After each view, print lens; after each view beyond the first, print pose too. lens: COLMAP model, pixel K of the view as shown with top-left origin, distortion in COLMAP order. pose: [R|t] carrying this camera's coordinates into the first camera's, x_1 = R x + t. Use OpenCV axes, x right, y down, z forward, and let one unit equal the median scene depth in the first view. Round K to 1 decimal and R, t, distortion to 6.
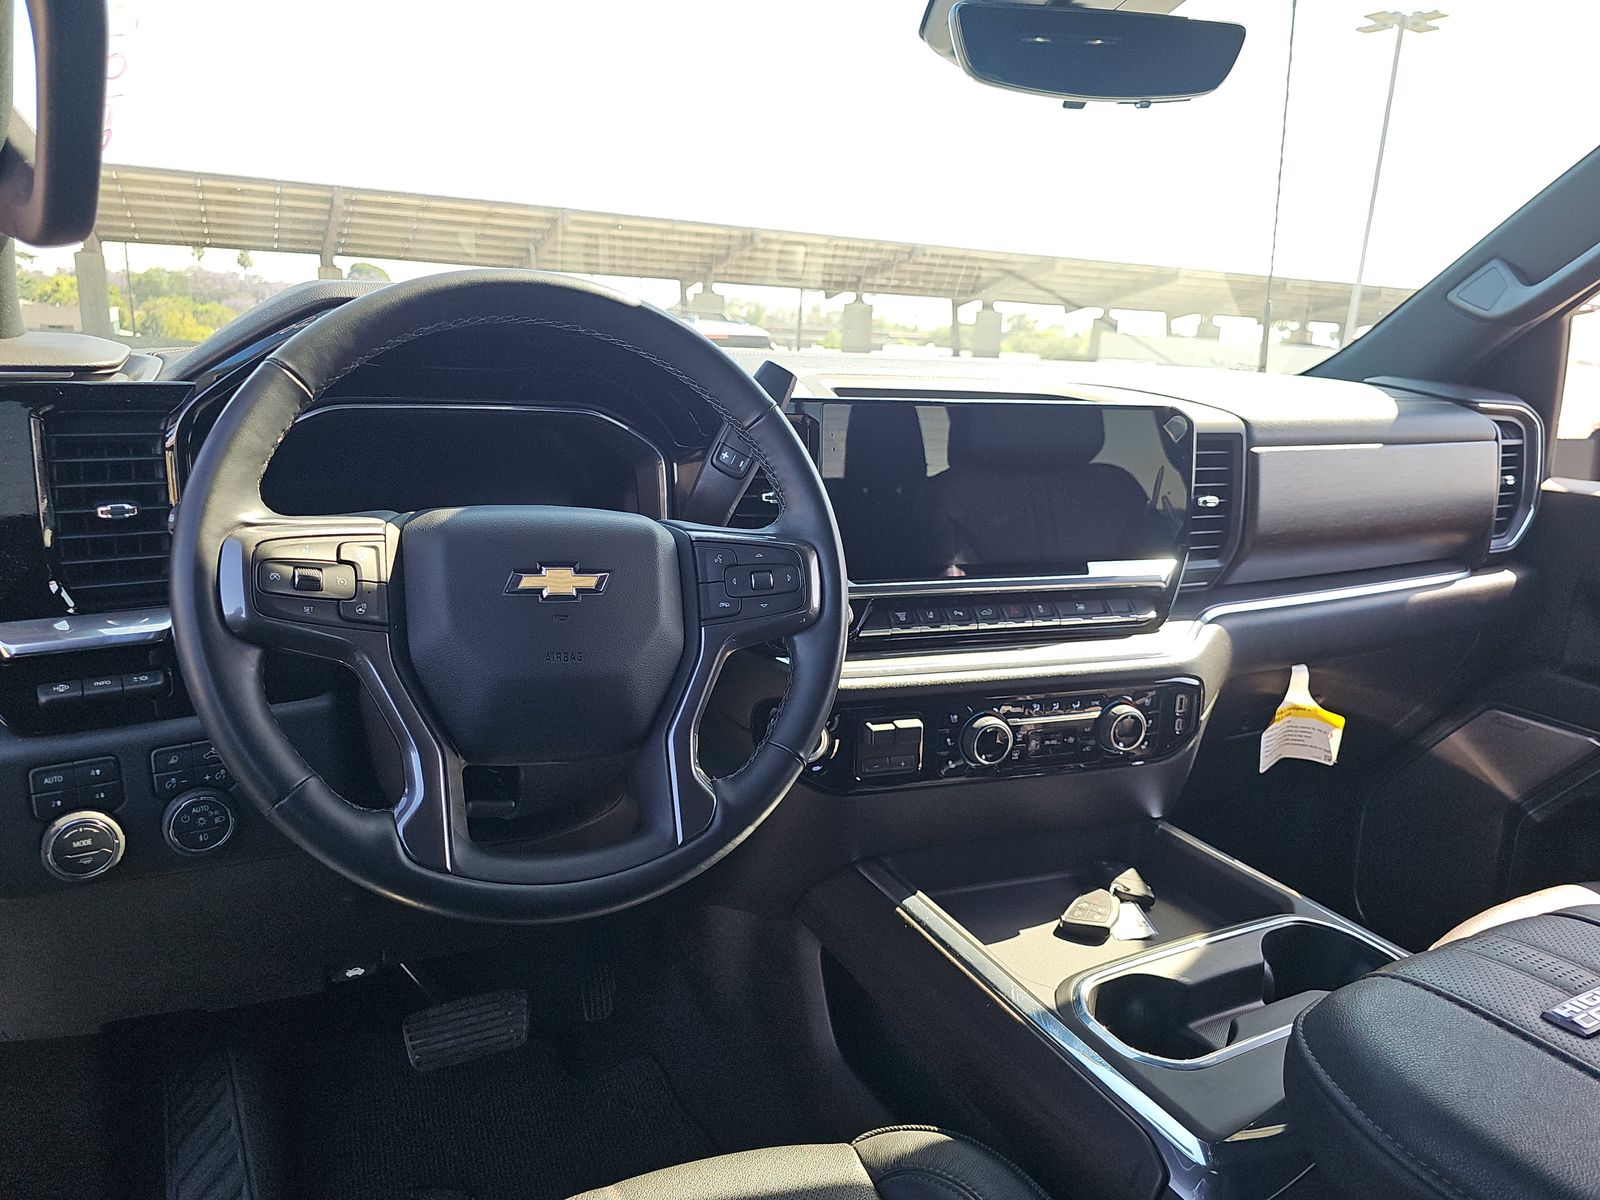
lens RADIAL K [[1077.2, 0, 812.7], [0, 1077.2, 593.1], [0, 0, 1]] dist [0.051977, -0.045615]
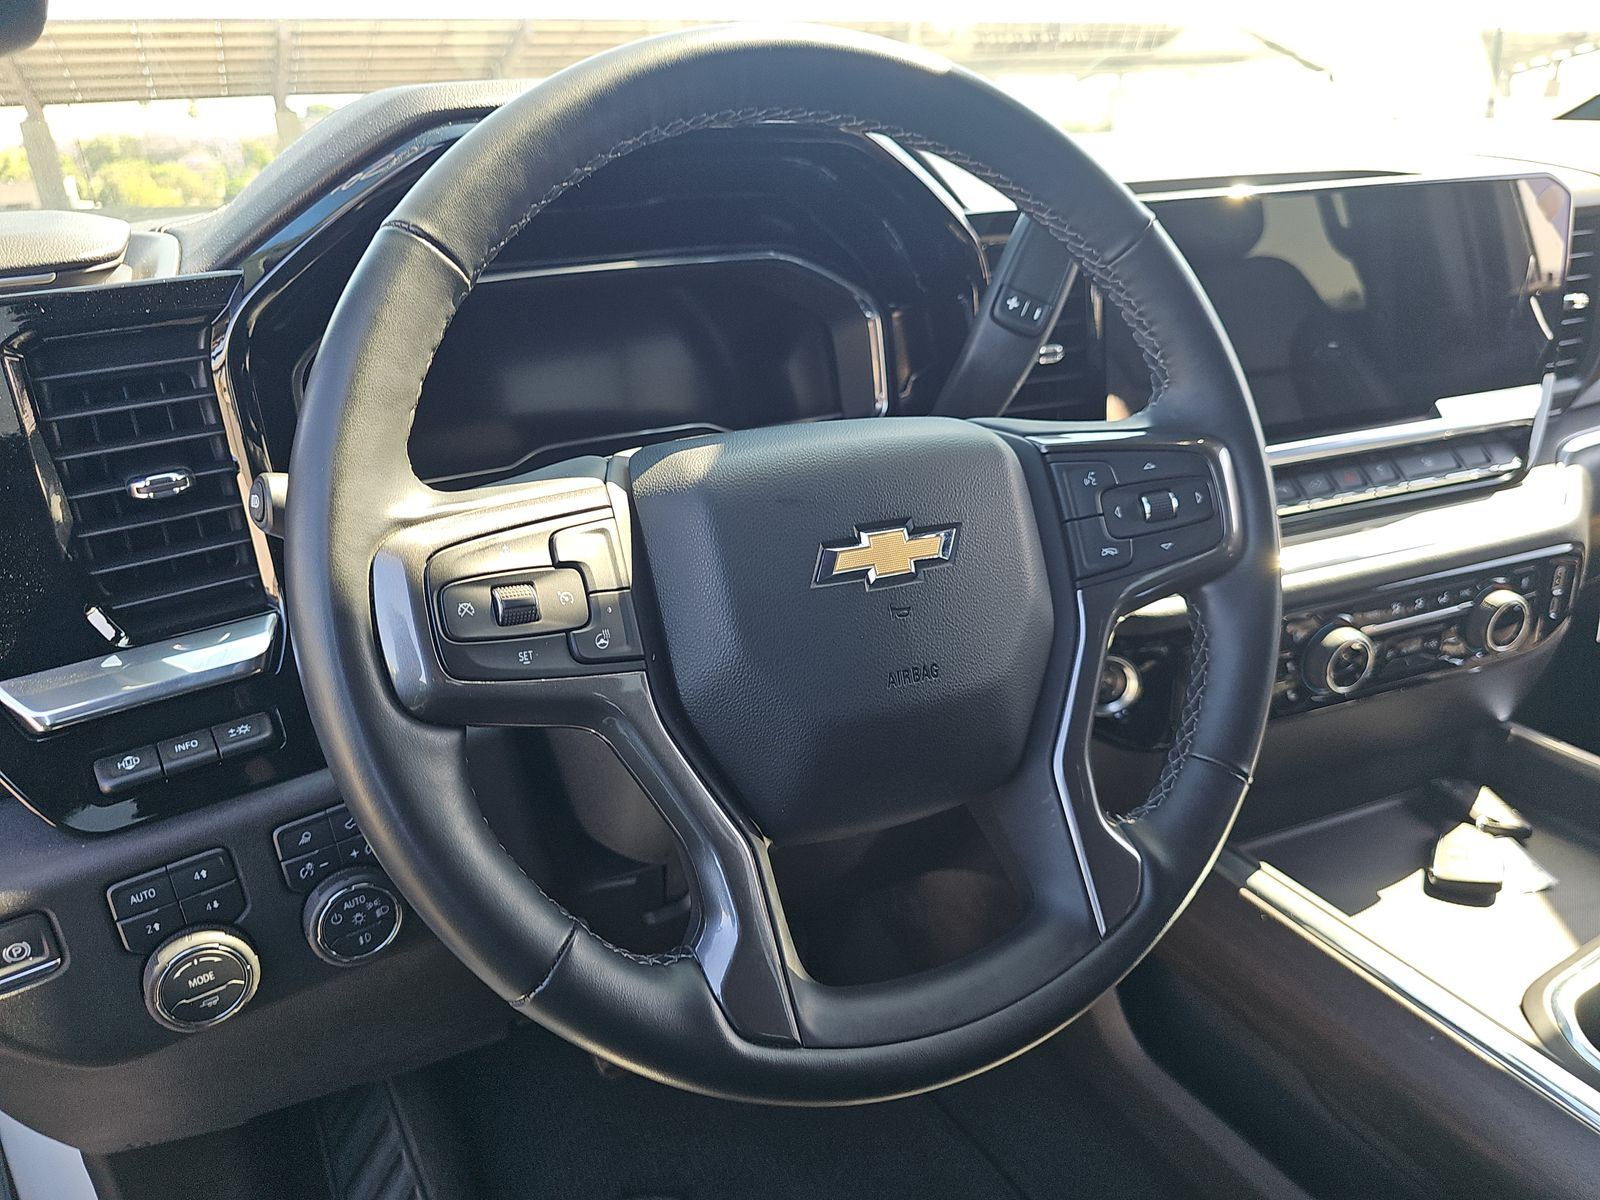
lens RADIAL K [[1071.6, 0, 802.7], [0, 1071.6, 581.8], [0, 0, 1]] dist [0.048562, -0.054504]
pose [[0.996109, -0.085785, -0.020180, -0.251012], [0.087872, 0.984234, 0.153500, -0.085260], [0.006694, -0.154676, 0.987943, 0.360943]]
